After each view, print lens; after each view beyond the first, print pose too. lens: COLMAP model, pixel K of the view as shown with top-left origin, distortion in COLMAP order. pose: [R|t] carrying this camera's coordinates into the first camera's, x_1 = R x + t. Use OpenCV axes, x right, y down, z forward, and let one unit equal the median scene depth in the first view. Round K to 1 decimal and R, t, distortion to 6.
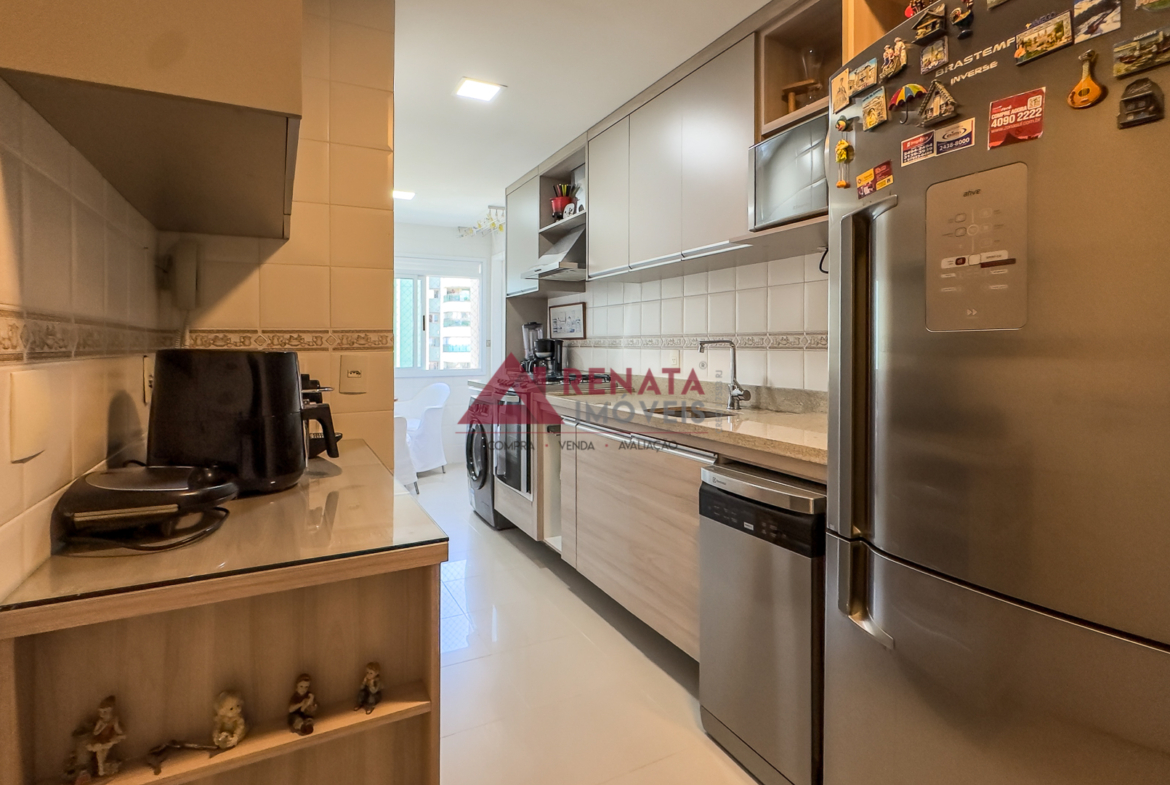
lens RADIAL K [[572.0, 0, 578.0], [0, 572.0, 350.0], [0, 0, 1]] dist [-0.001867, 0.002272]
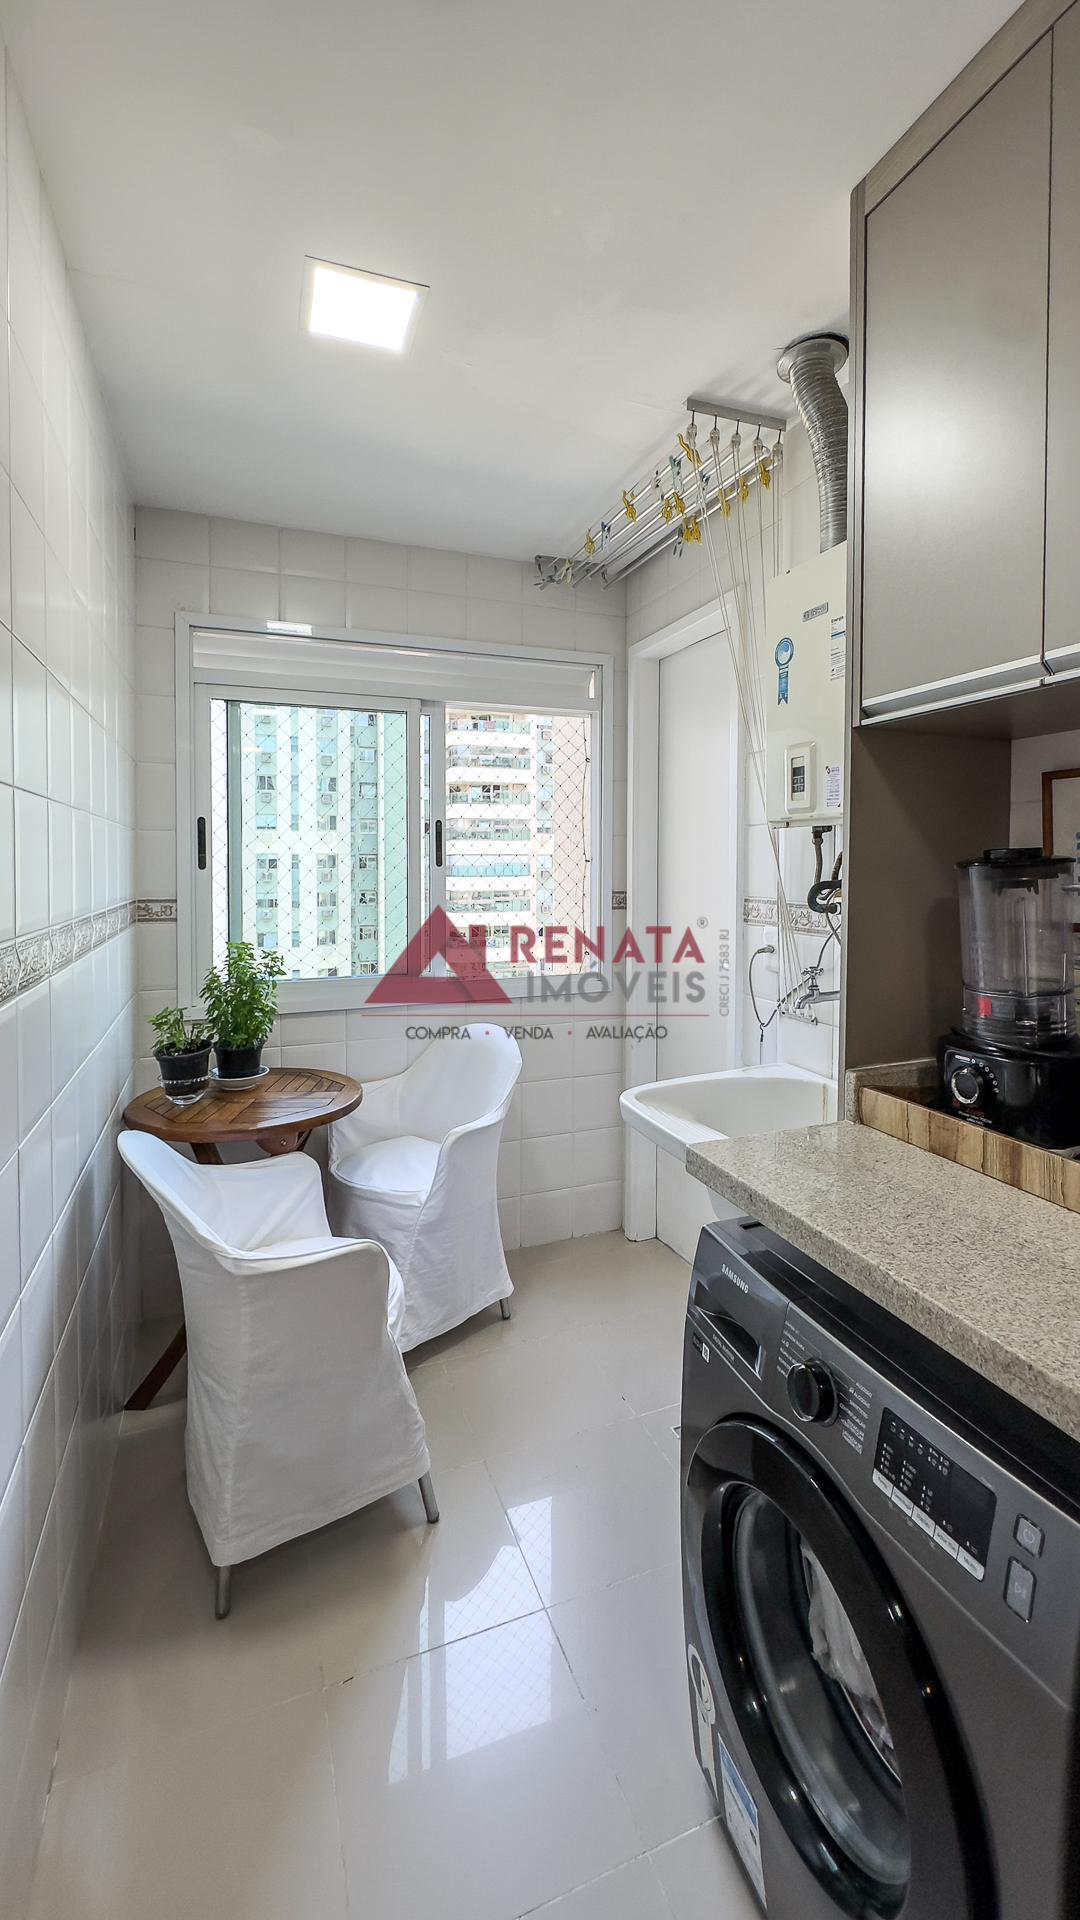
lens RADIAL K [[796.4, 0, 548.2], [0, 796.4, 880.9], [0, 0, 1]] dist [-0.001621, 0.000881]
pose [[0.995004, -0.003232, -0.099785, -0.303401], [0.004545, 0.999906, 0.012938, -0.060158], [0.099734, -0.013327, 0.994925, 1.029924]]
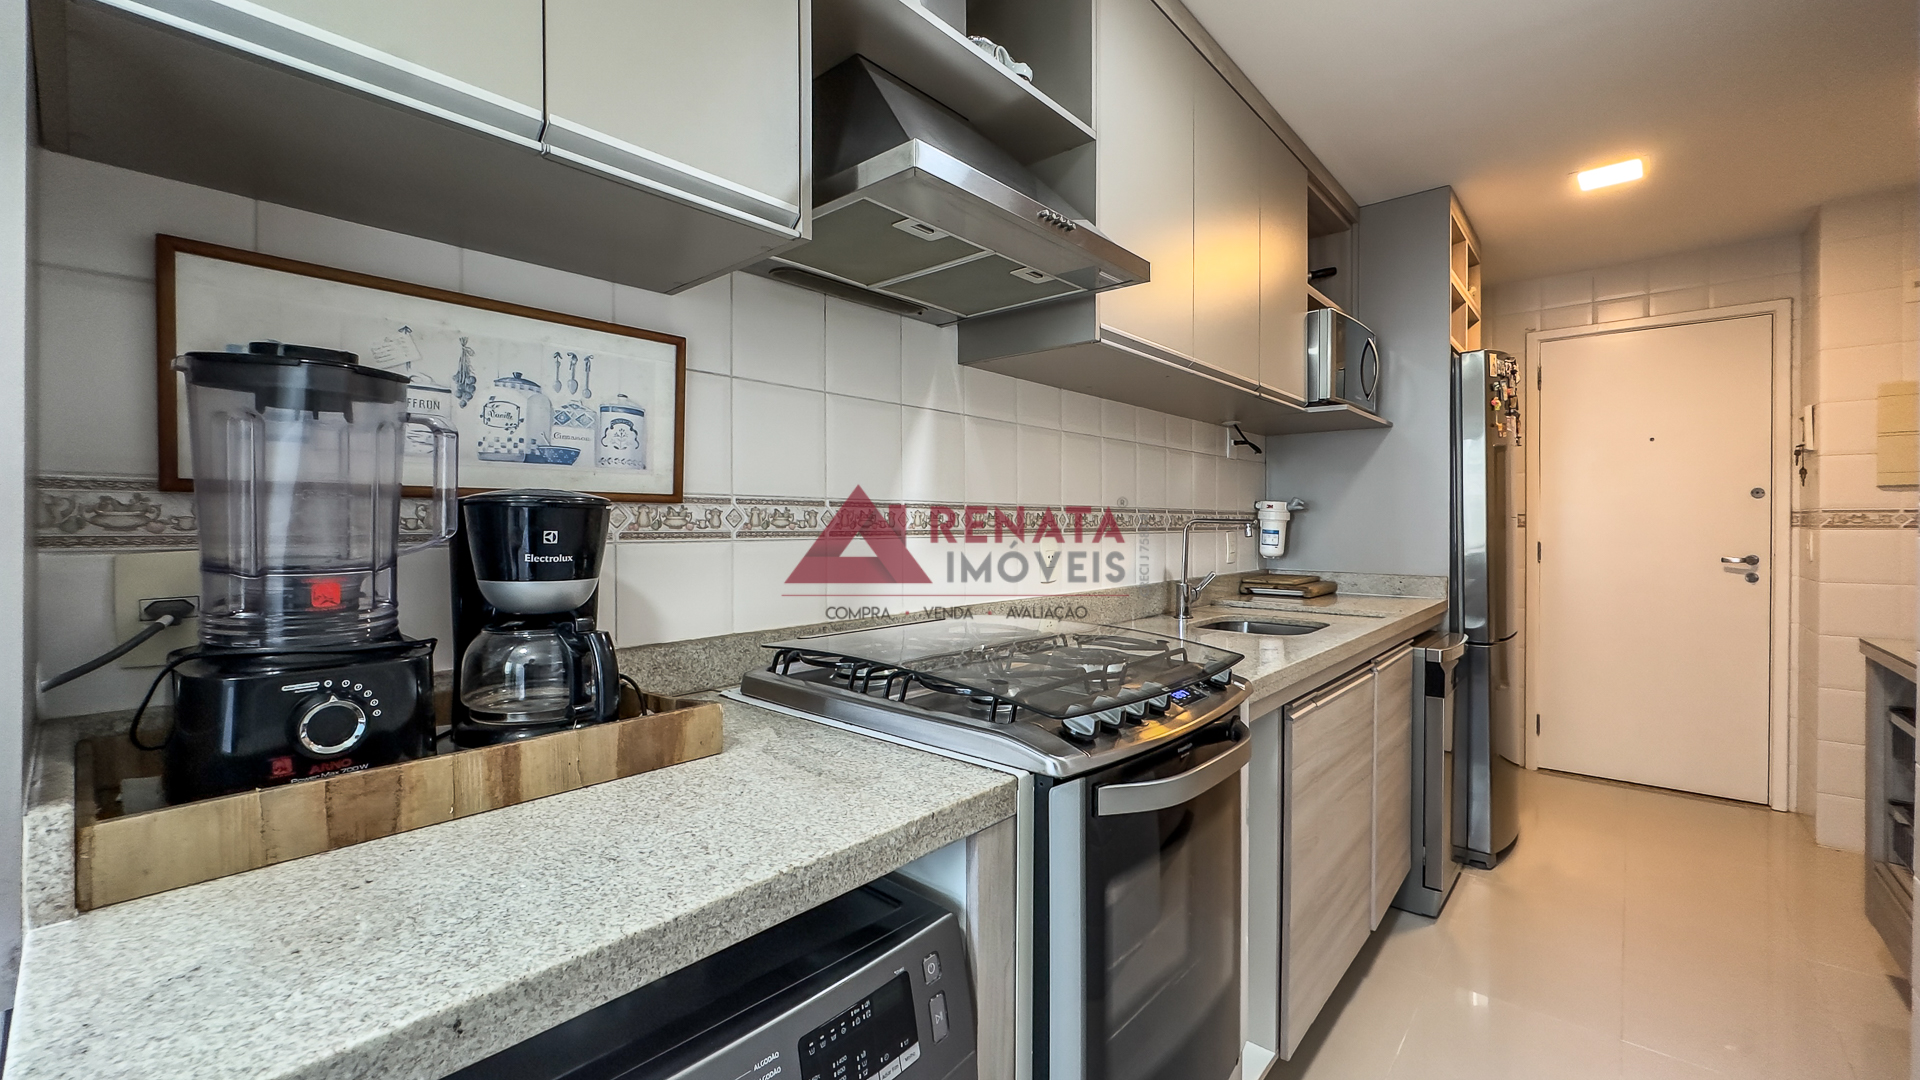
lens RADIAL K [[796.4, 0, 996.0], [0, 796.4, 514.7], [0, 0, 1]] dist [-0.001621, 0.000881]
pose [[-0.400000, 0.000853, 0.916515, -0.422993], [0.002666, 0.999996, 0.000233, -0.018764], [-0.916511, 0.002537, -0.400001, 1.325210]]
